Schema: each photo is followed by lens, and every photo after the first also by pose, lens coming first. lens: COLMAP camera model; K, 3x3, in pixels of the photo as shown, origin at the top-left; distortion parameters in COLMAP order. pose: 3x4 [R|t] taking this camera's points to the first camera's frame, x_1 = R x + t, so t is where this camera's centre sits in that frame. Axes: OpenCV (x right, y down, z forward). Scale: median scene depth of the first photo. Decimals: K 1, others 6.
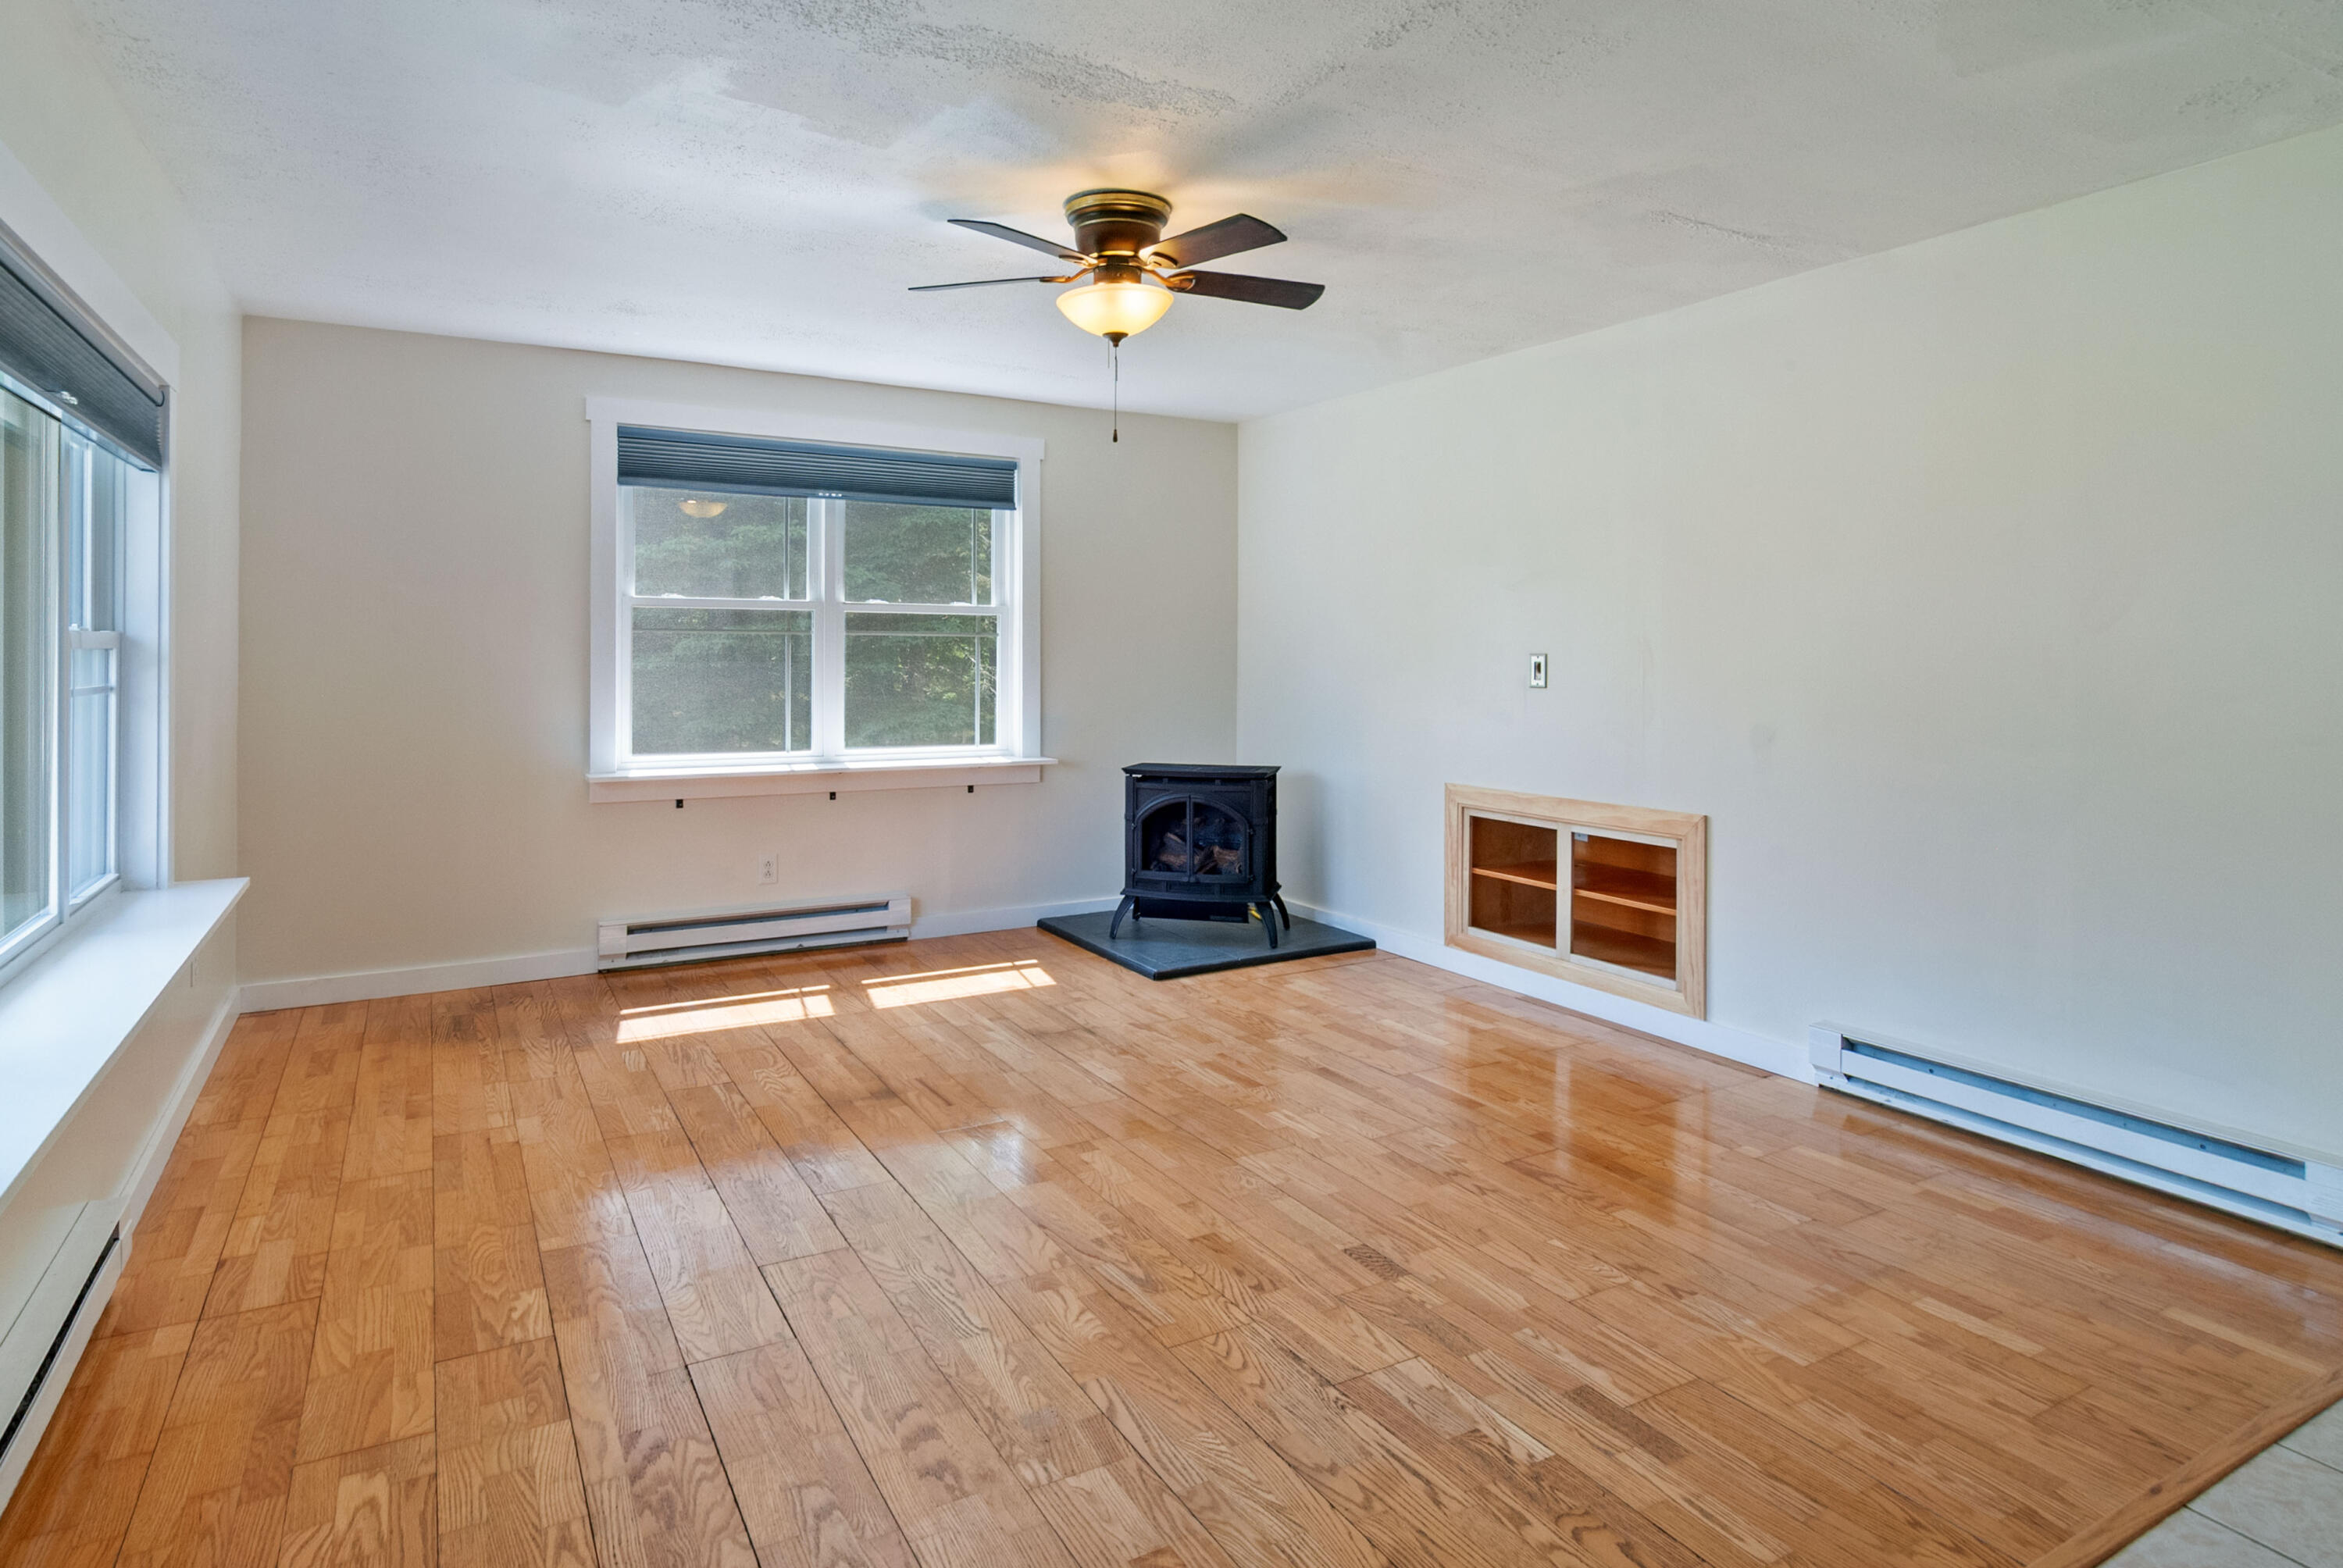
lens RADIAL K [[1278.5, 0, 1209.4], [0, 1278.5, 746.6], [0, 0, 1]] dist [0.004313, 0.000266]
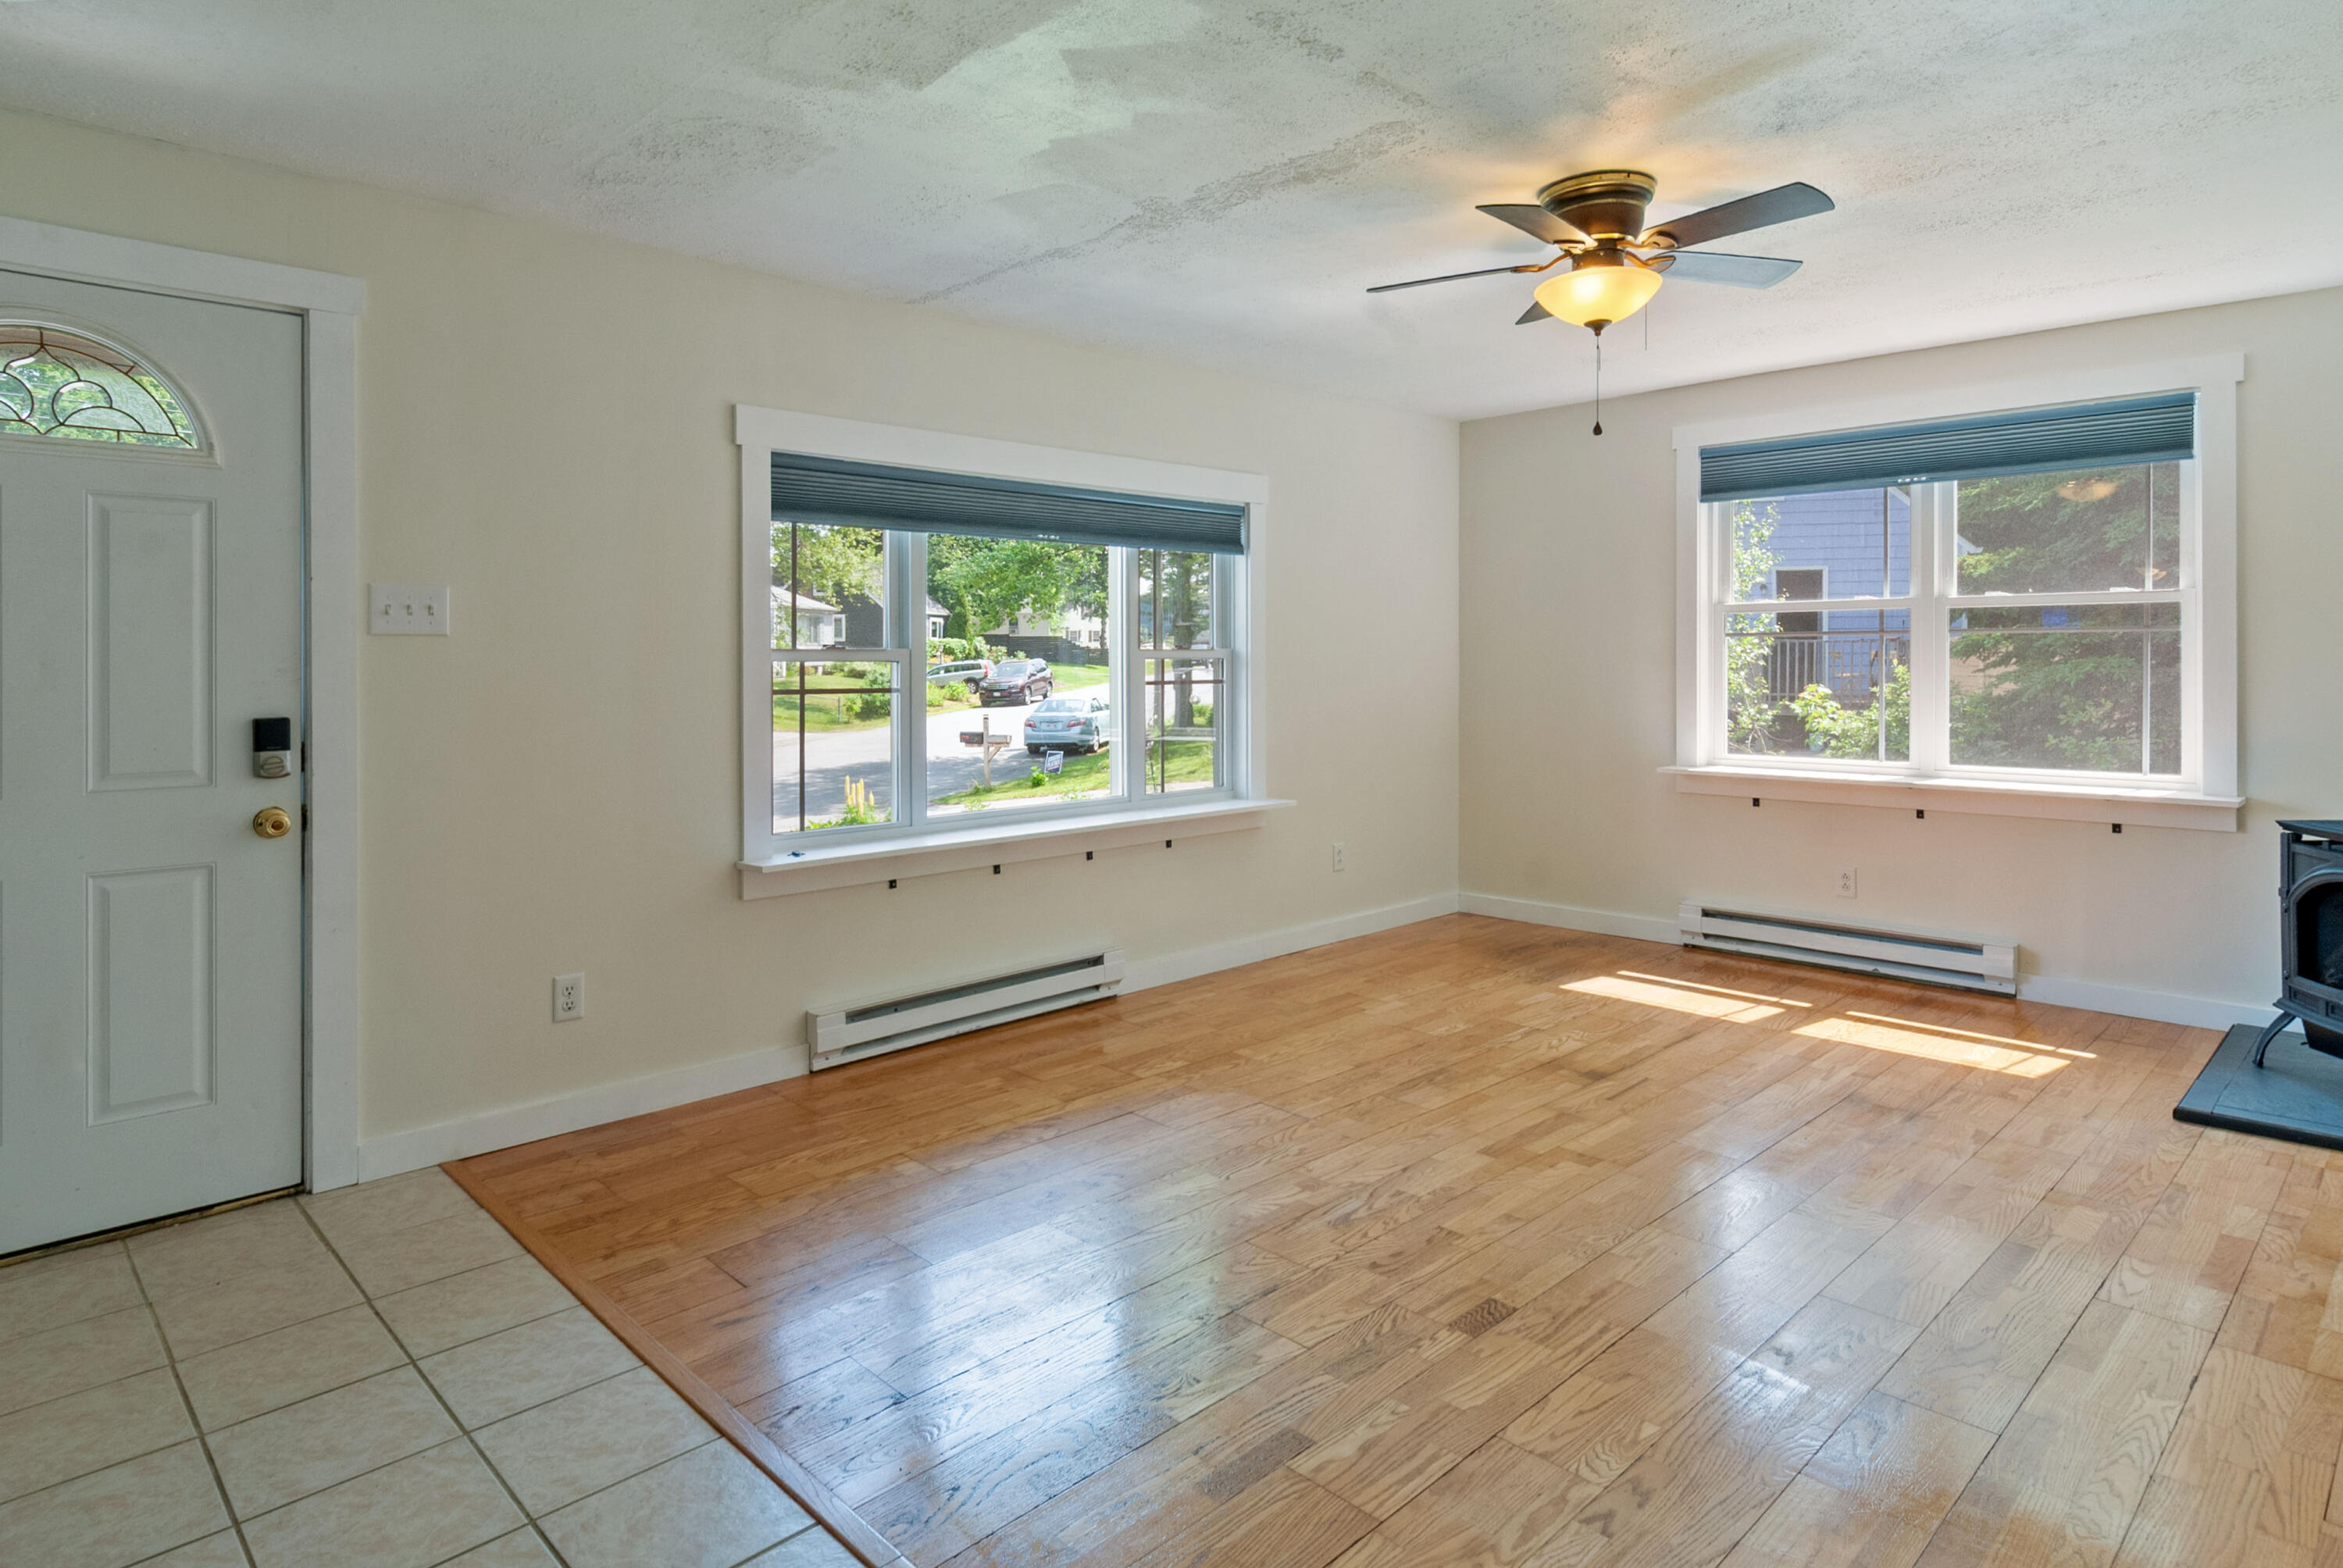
lens RADIAL K [[1313.2, 0, 1171.5], [0, 1313.2, 784.0], [0, 0, 1]] dist [-0.002477, -0.000587]
pose [[0.240999, 0.085389, -0.966762, 0.567519], [-0.062364, 0.995426, 0.072374, -0.019988], [0.968520, 0.042849, 0.245222, 0.317470]]
